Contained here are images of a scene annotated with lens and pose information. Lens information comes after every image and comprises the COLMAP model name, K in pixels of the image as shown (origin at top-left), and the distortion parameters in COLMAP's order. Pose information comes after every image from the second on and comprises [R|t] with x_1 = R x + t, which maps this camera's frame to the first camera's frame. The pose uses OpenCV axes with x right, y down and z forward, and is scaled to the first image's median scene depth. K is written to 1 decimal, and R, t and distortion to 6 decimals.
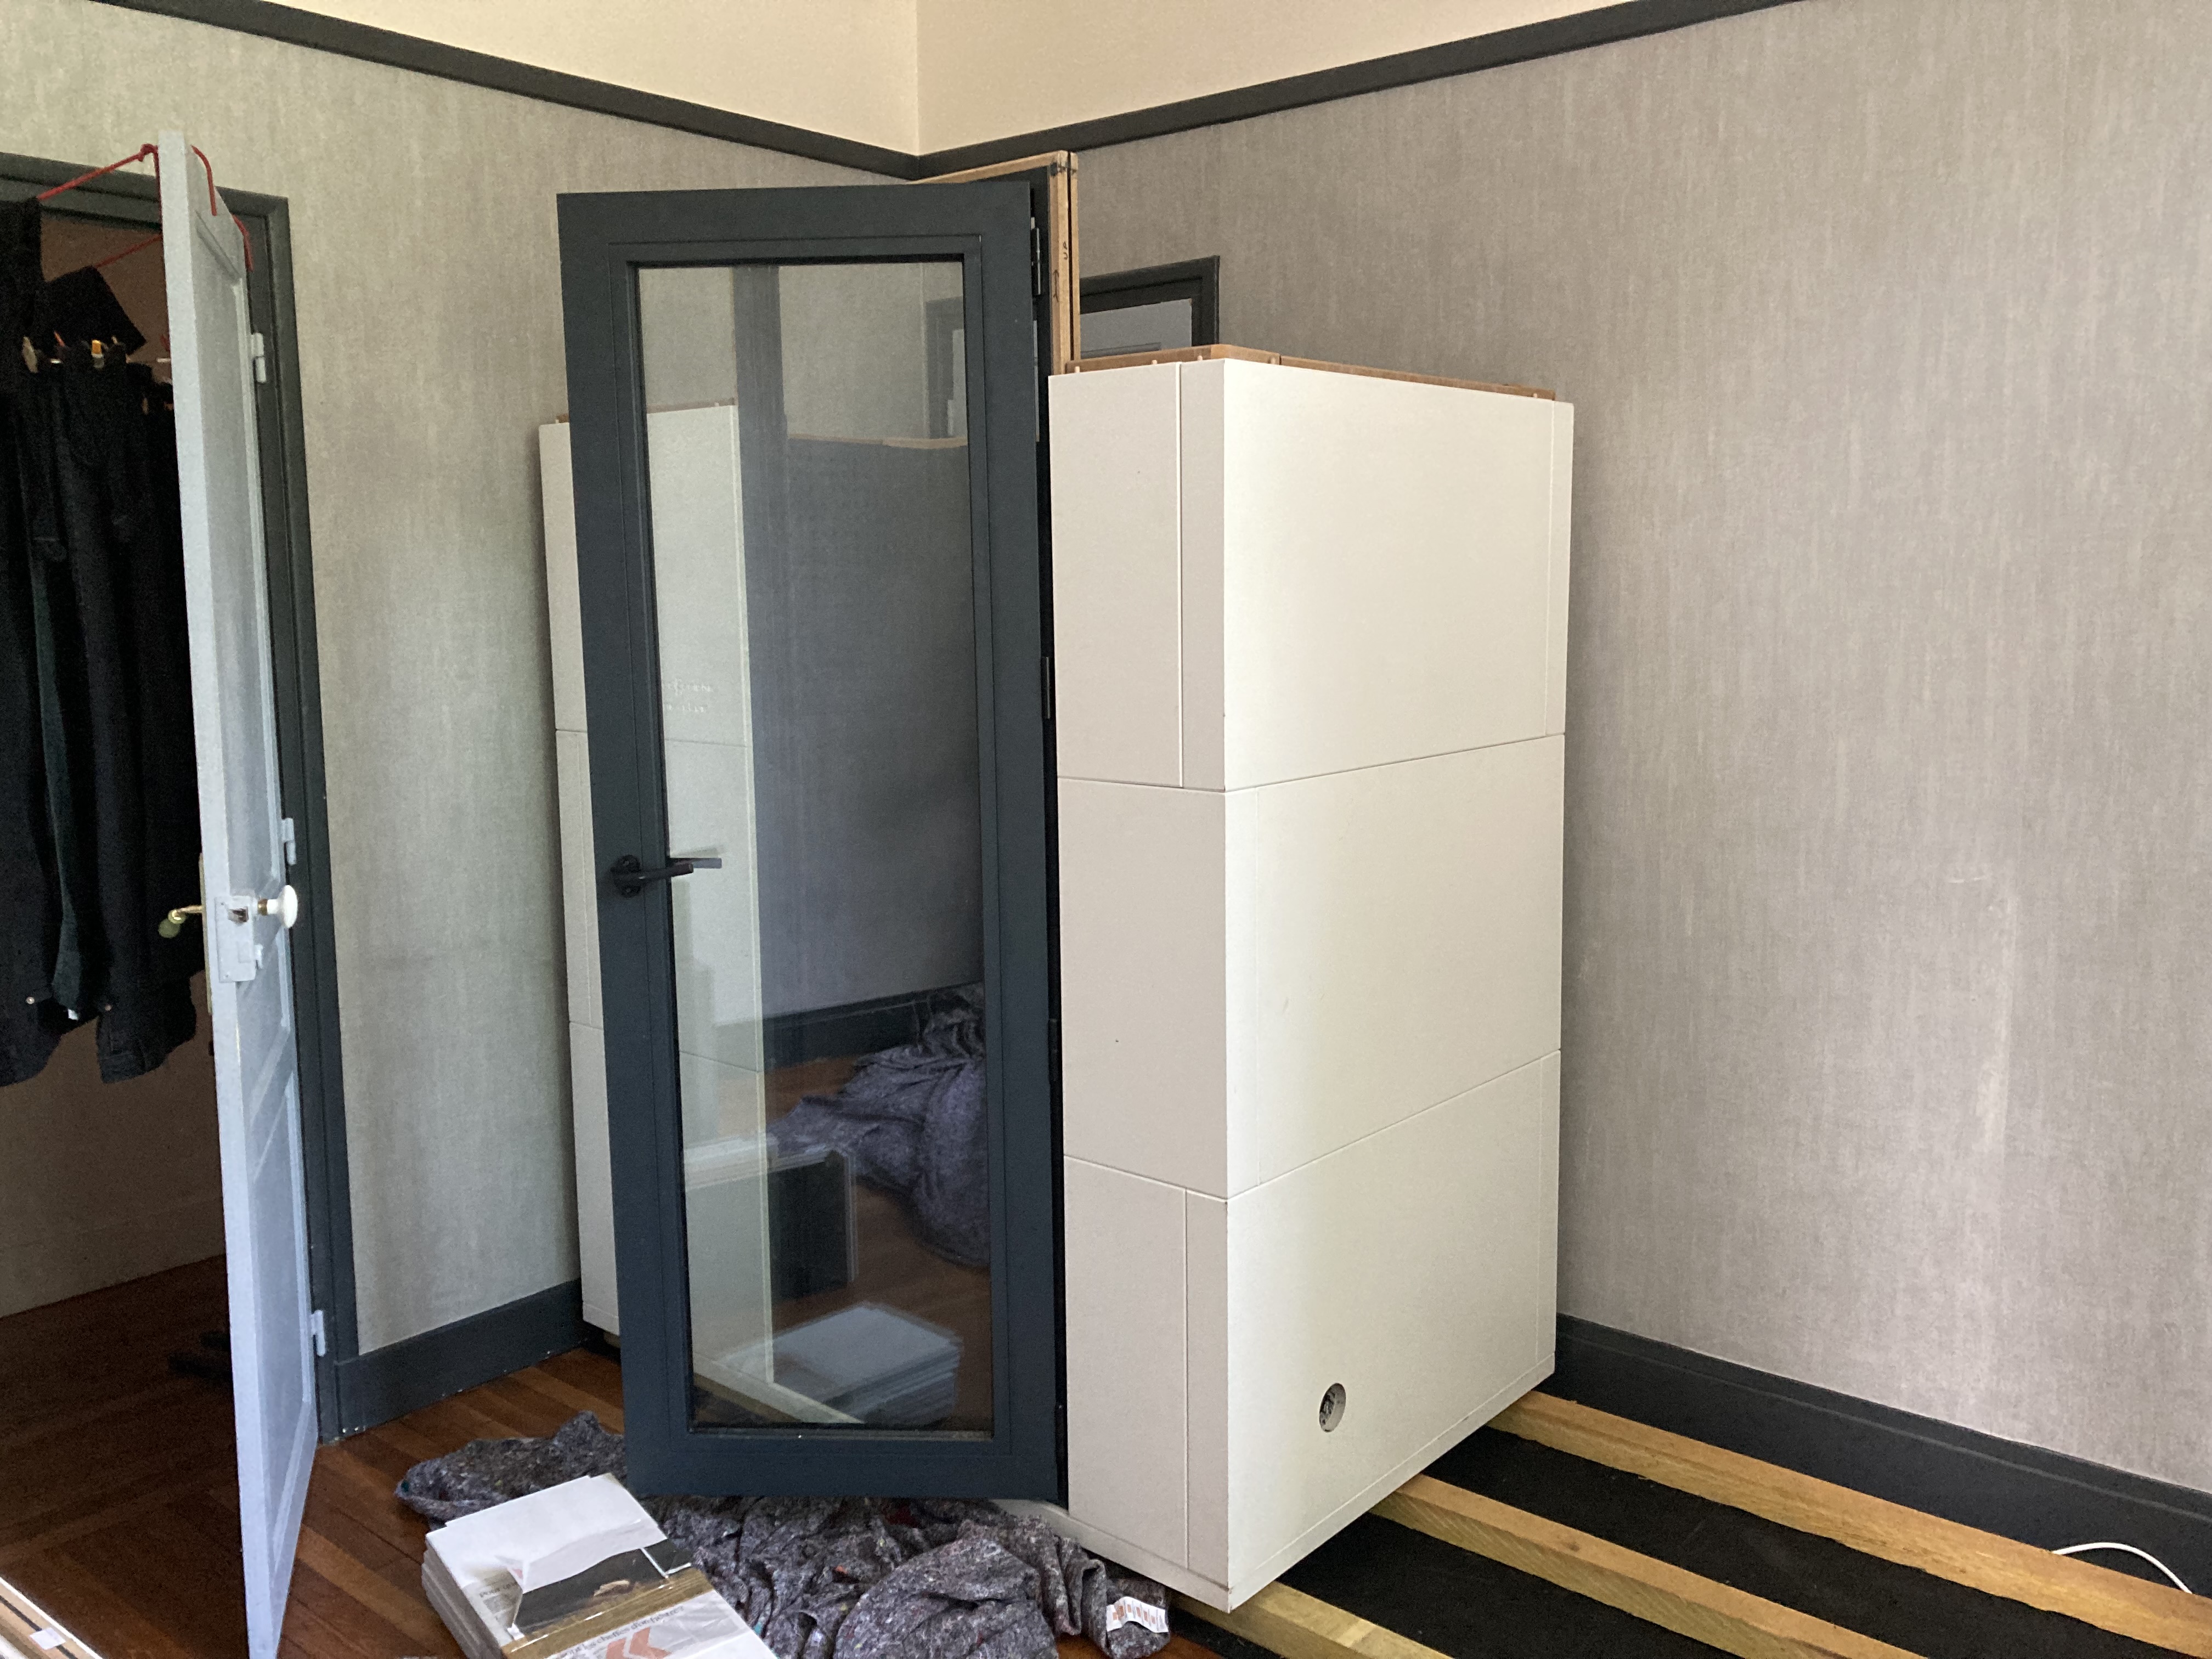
lens RADIAL K [[1811.2, 0, 1106.0], [0, 1811.2, 829.5], [0, 0, 1]] dist [0.046717, -0.009987]
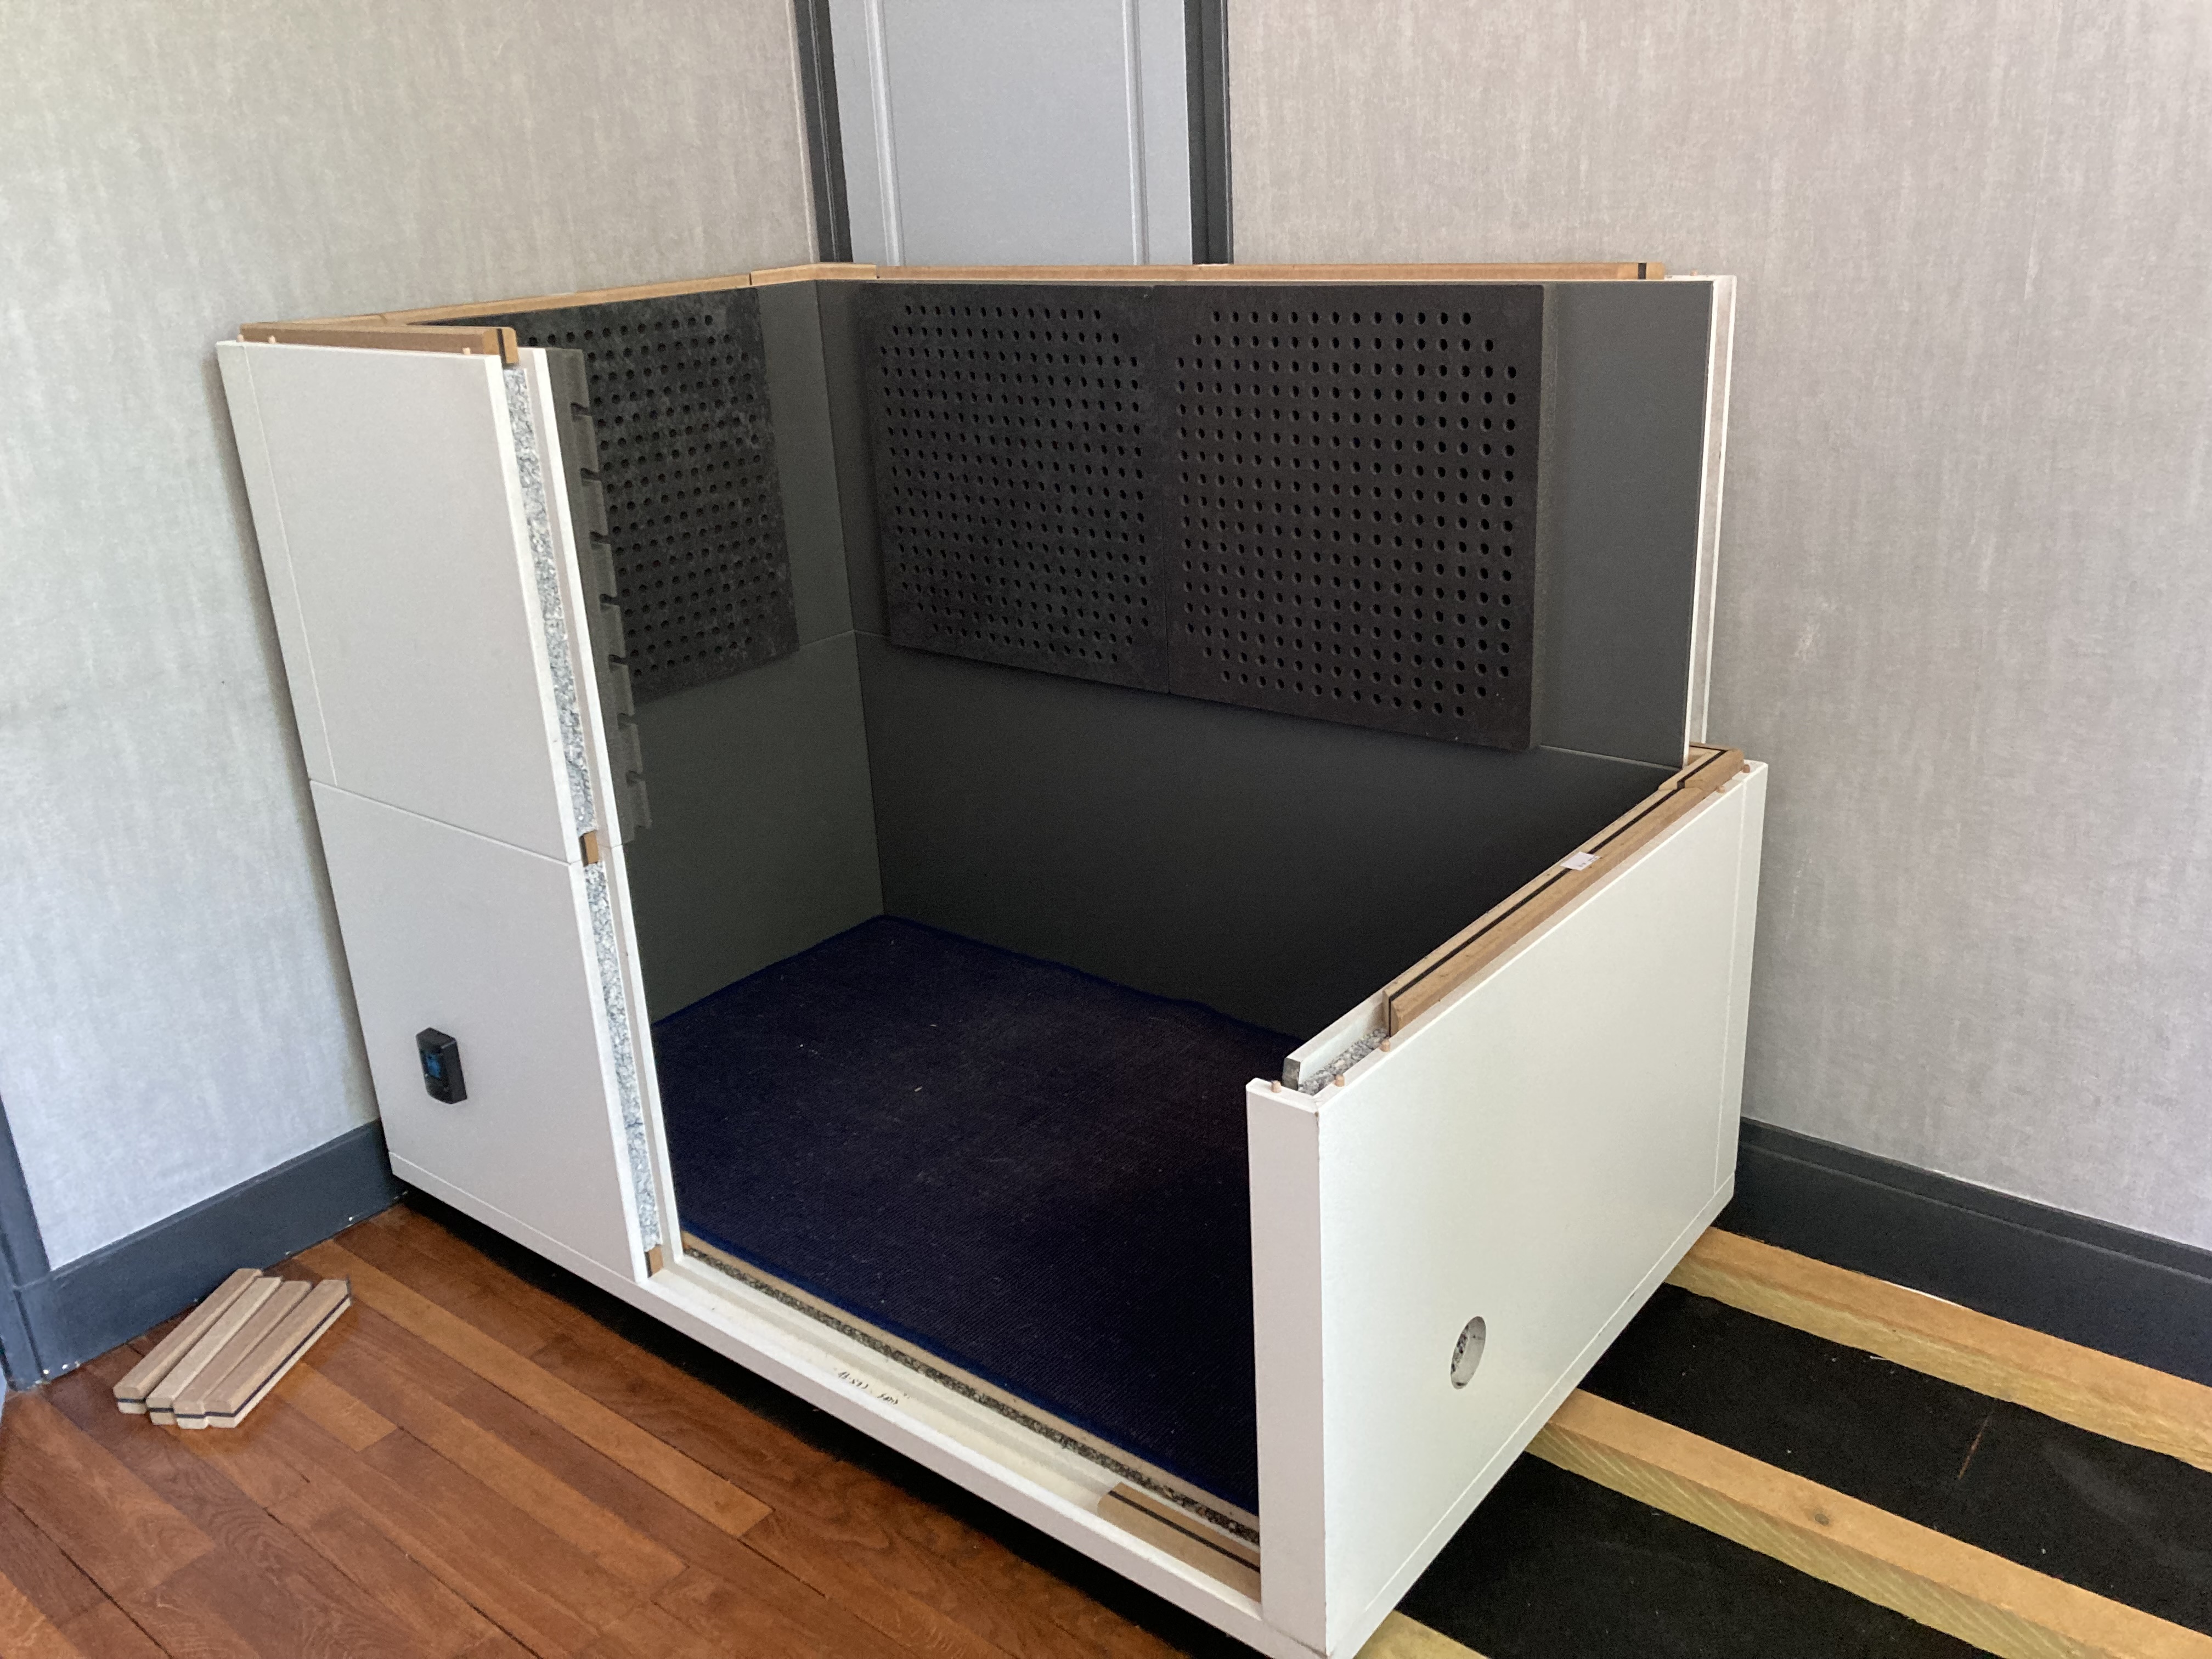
lens RADIAL K [[1811.2, 0, 1106.0], [0, 1811.2, 829.5], [0, 0, 1]] dist [0.046717, -0.009987]
pose [[0.998813, -0.047144, 0.012227, -0.005232], [0.043304, 0.974526, 0.220056, -0.015802], [-0.022290, -0.219265, 0.975411, 0.351255]]
